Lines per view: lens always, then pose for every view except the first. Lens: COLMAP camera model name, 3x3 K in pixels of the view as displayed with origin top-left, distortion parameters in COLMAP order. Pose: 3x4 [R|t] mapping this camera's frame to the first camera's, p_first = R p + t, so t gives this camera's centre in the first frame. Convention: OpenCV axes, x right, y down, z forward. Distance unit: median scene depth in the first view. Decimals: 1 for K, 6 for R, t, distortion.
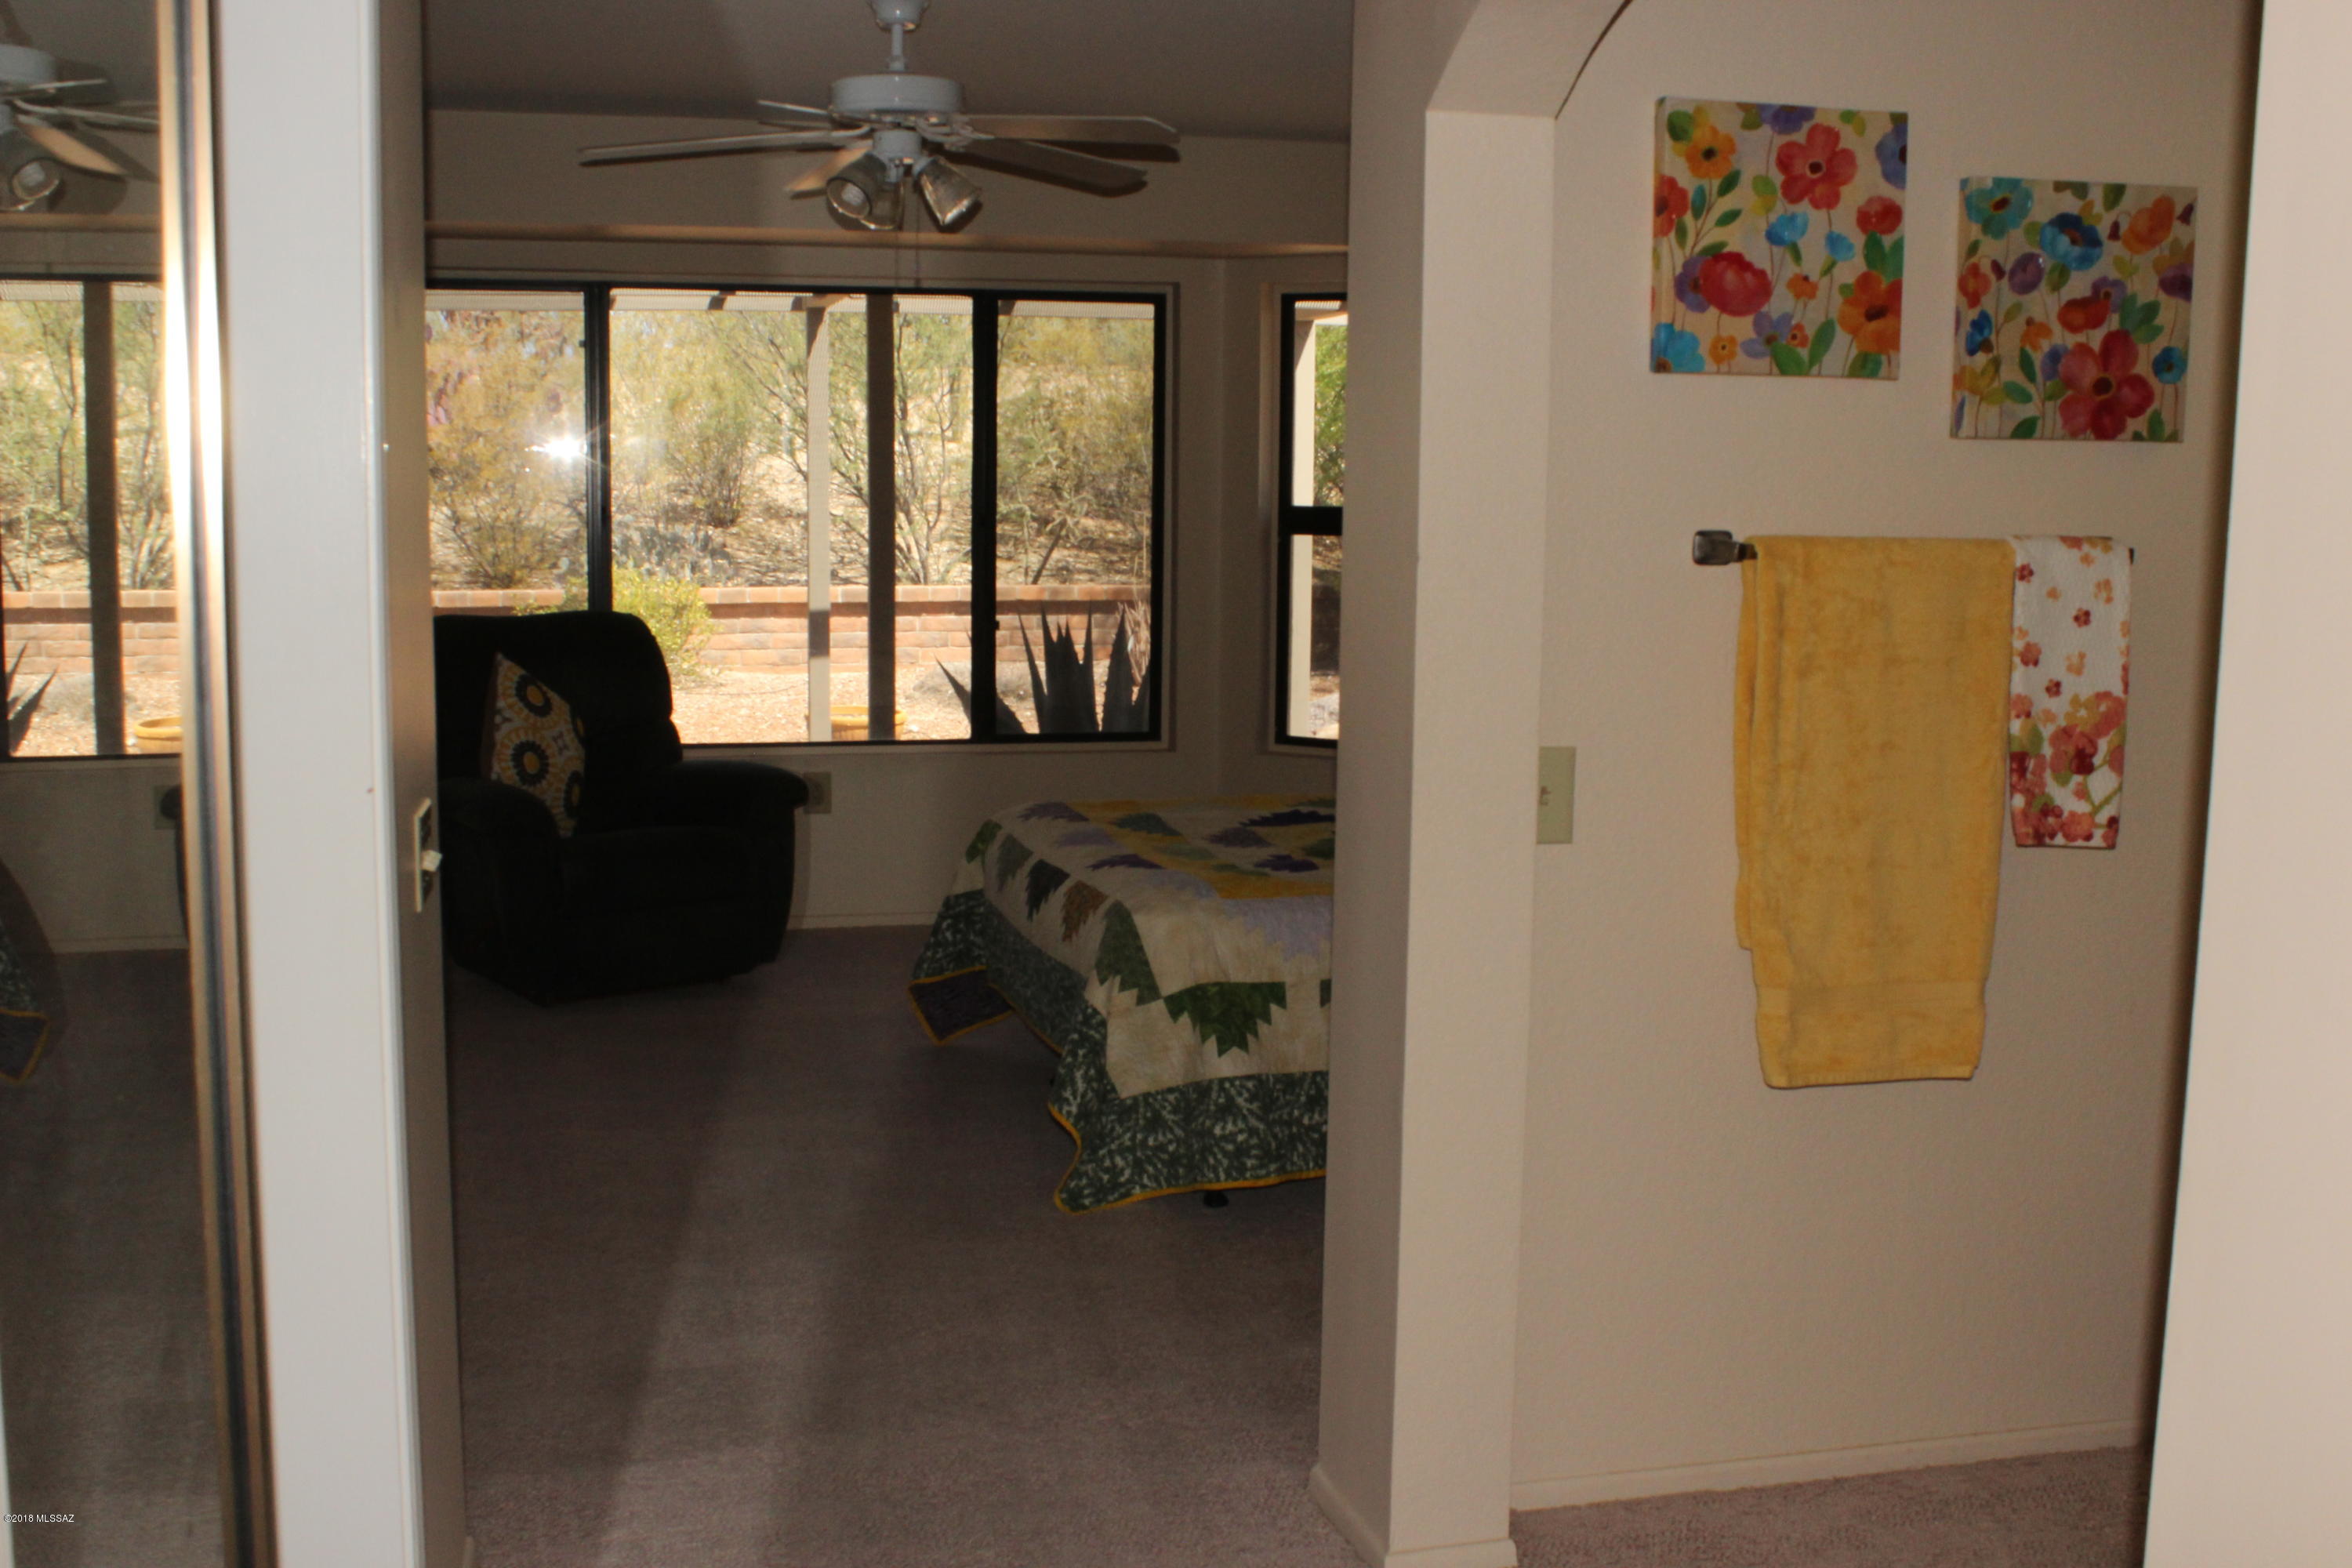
lens RADIAL K [[2424.4, 0, 1177.9], [0, 2424.4, 775.7], [0, 0, 1]] dist [-0.068022, 0.000000]
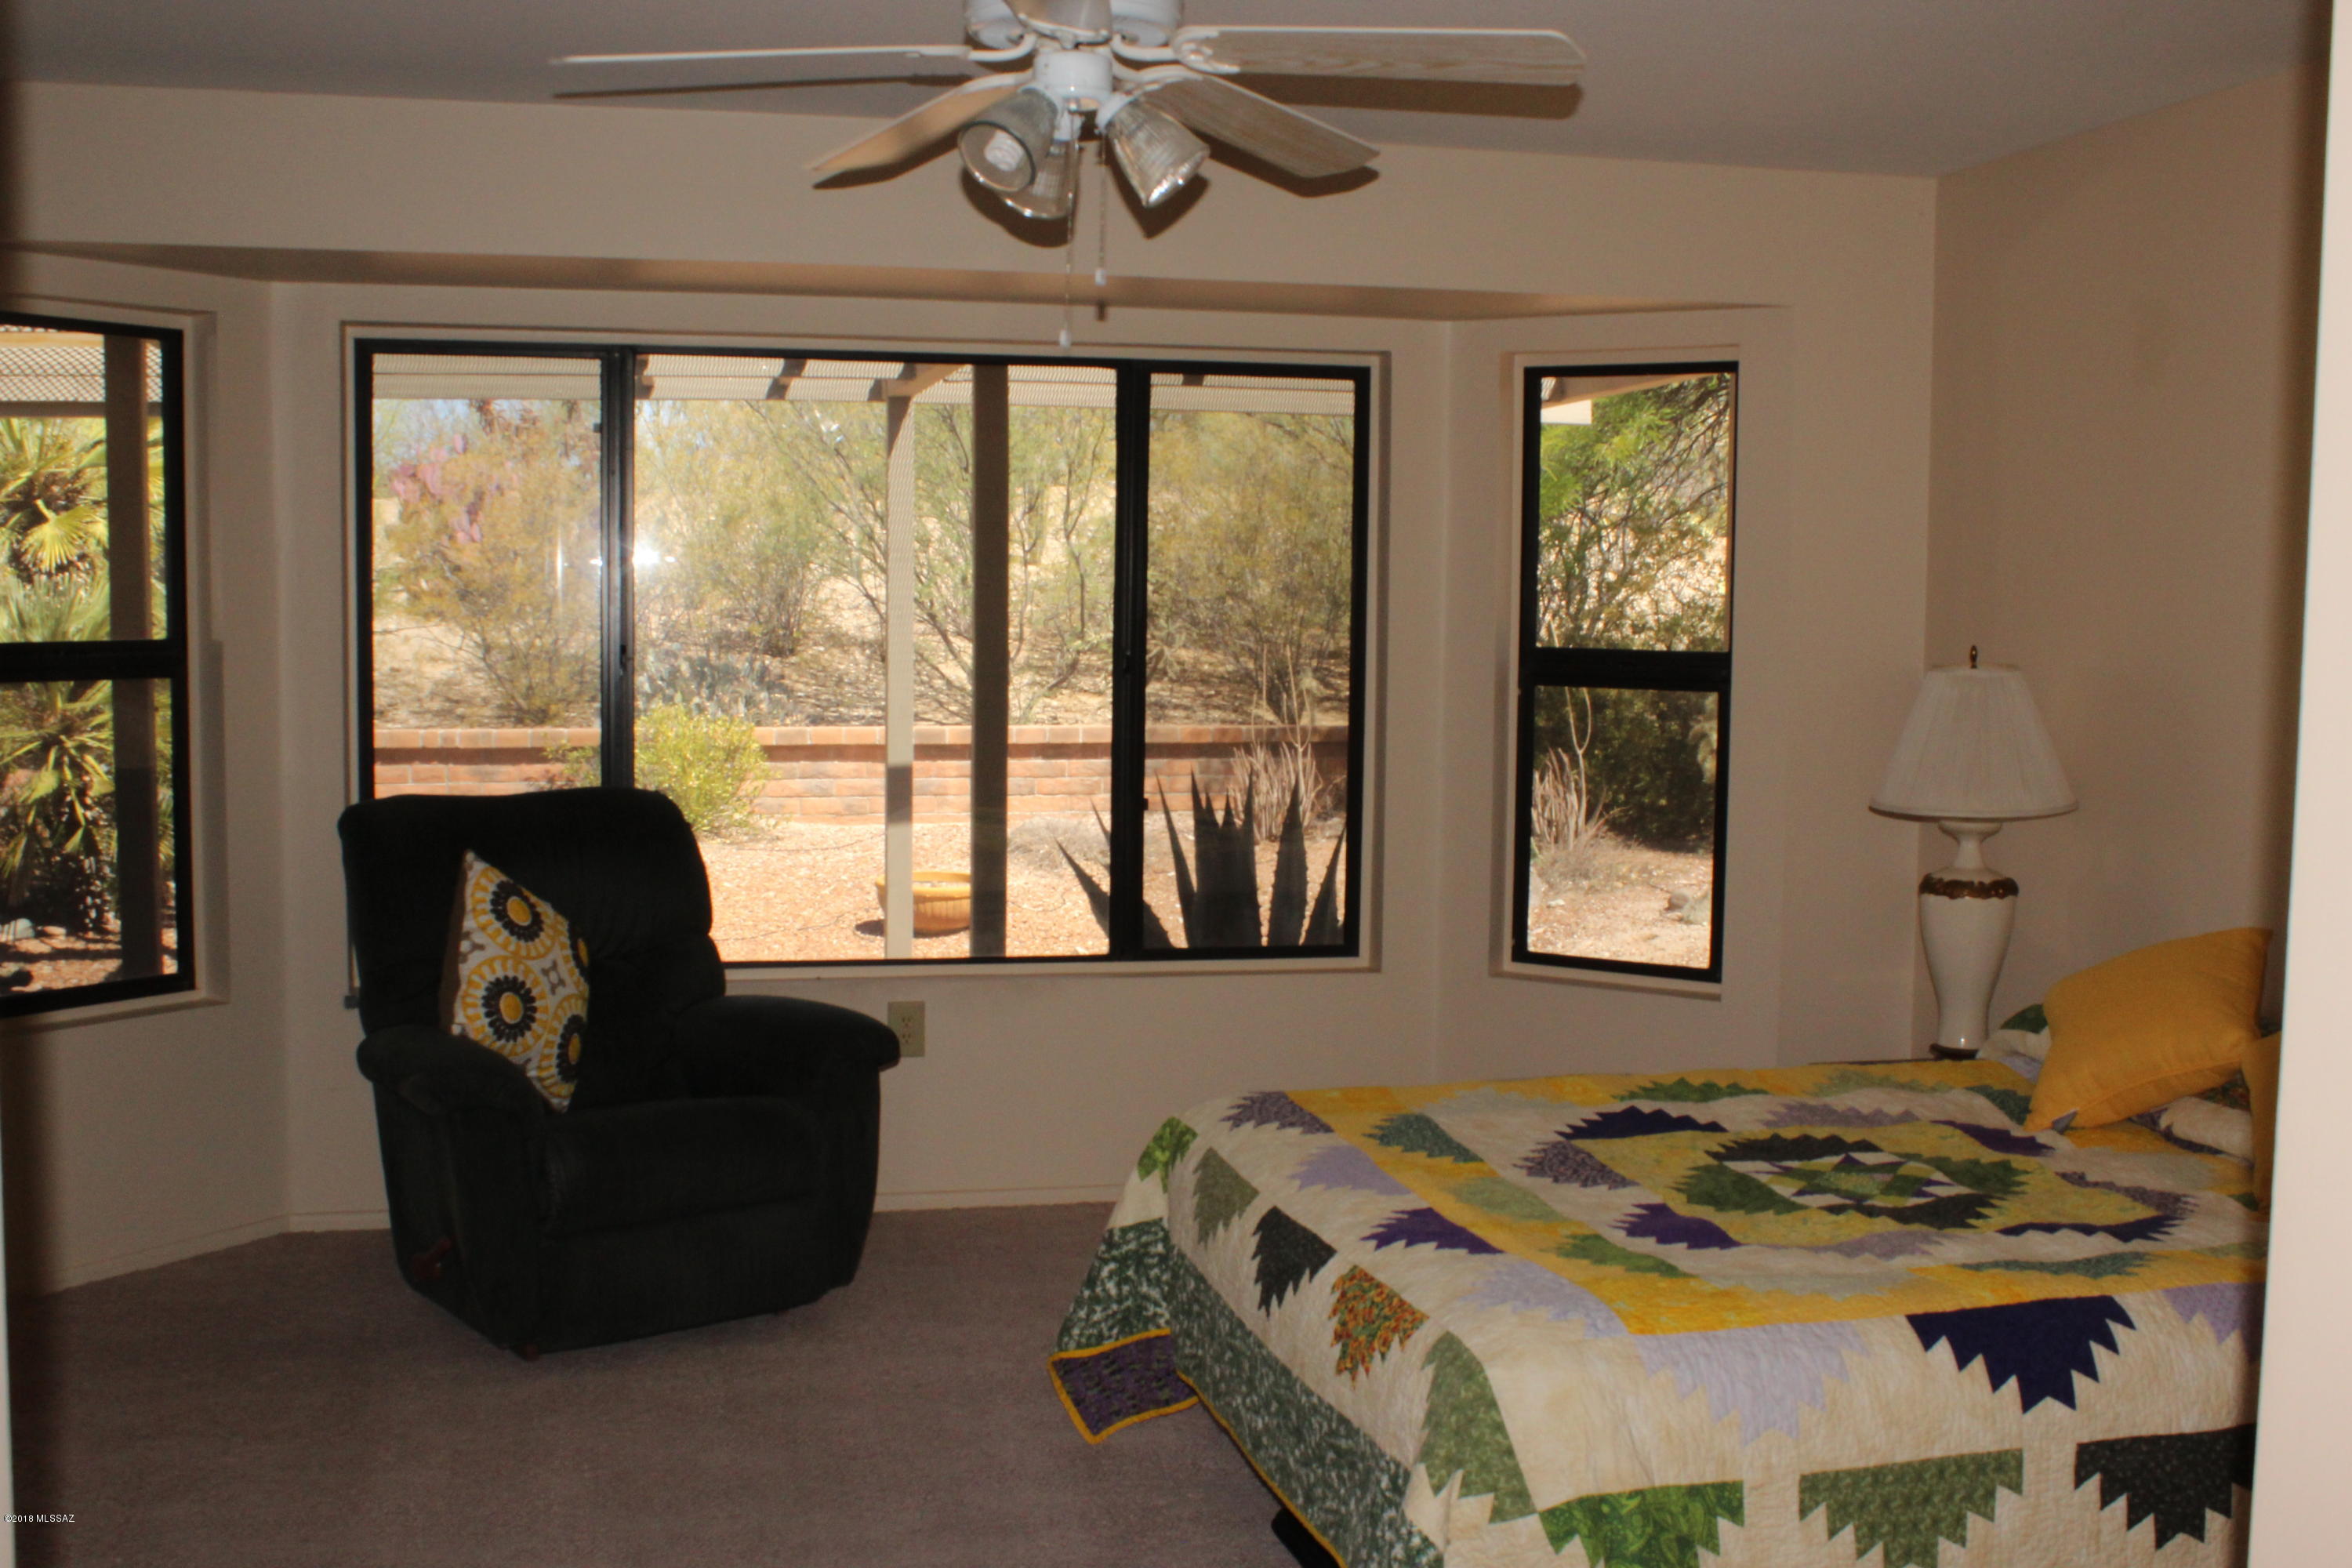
lens RADIAL K [[2424.4, 0, 1181.0], [0, 2424.4, 788.2], [0, 0, 1]] dist [-0.068022, 0.000000]
pose [[0.999771, 0.004440, -0.020942, -0.047919], [-0.005391, 0.998946, -0.045590, -0.032642], [0.020717, 0.045693, 0.998741, 0.248877]]
